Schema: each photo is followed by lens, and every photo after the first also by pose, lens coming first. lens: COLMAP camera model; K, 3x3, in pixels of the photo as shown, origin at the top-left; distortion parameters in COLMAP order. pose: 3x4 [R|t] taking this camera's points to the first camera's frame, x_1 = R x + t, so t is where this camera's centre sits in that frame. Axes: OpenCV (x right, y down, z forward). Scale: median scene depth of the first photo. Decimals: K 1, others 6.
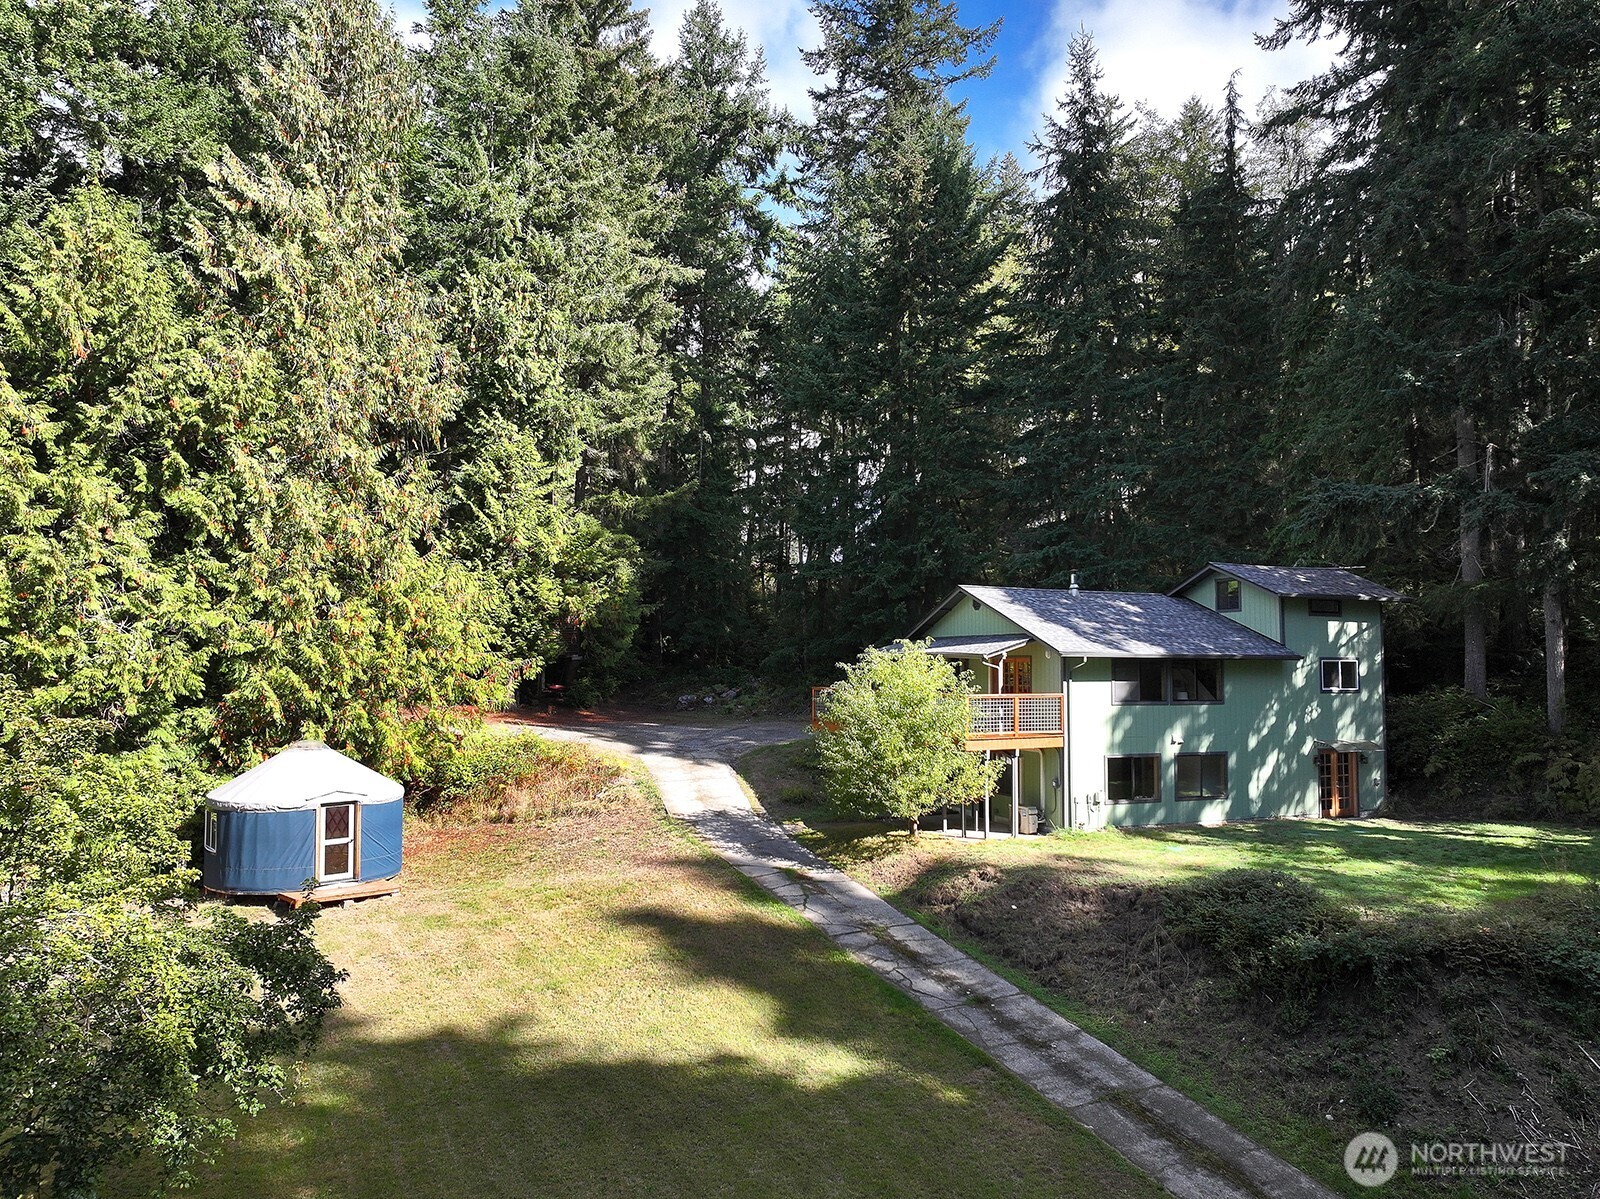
lens RADIAL K [[1232.5, 0, 800.0], [0, 1232.5, 599.5], [0, 0, 1]] dist [0.060826, 0.001269]
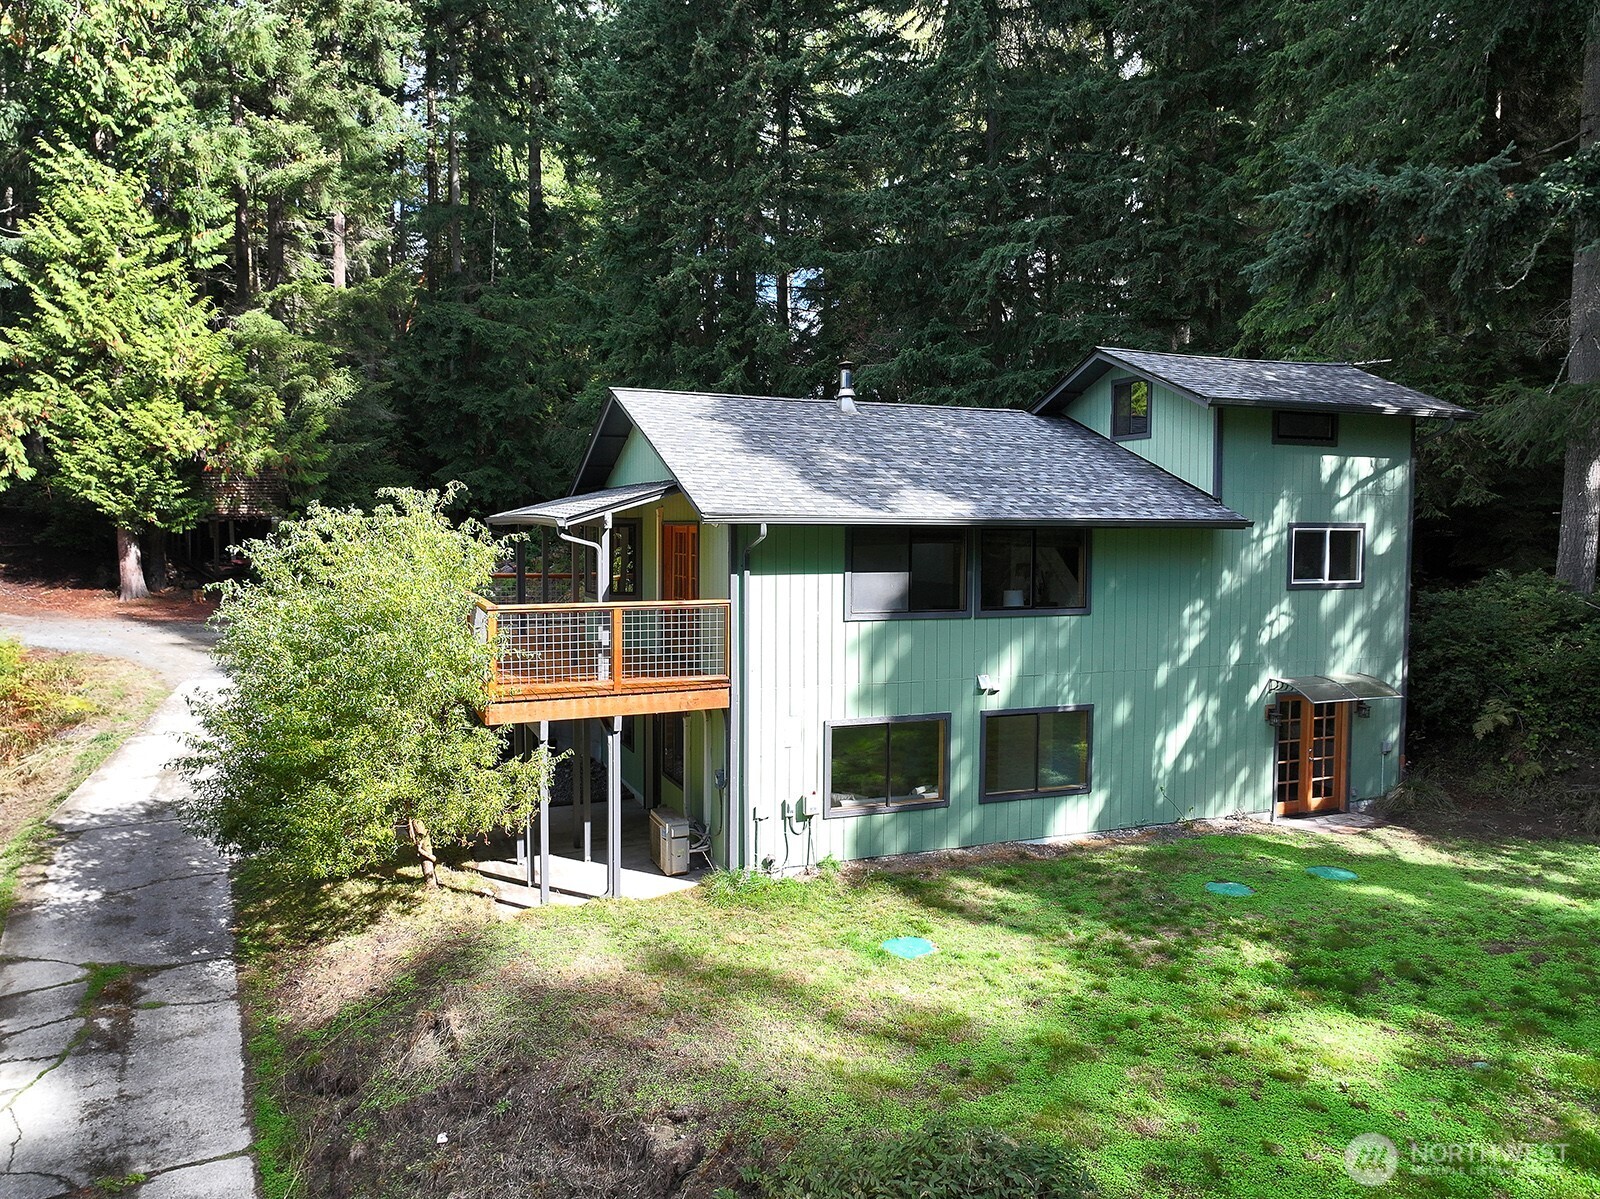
lens RADIAL K [[1320.9, 0, 732.3], [0, 1320.9, 601.2], [0, 0, 1]] dist [0.134718, -0.175009]
pose [[0.998989, 0.002563, -0.044879, 0.204549], [0.002280, 0.994200, 0.107519, 0.017872], [0.044894, -0.107513, 0.993190, 0.417327]]
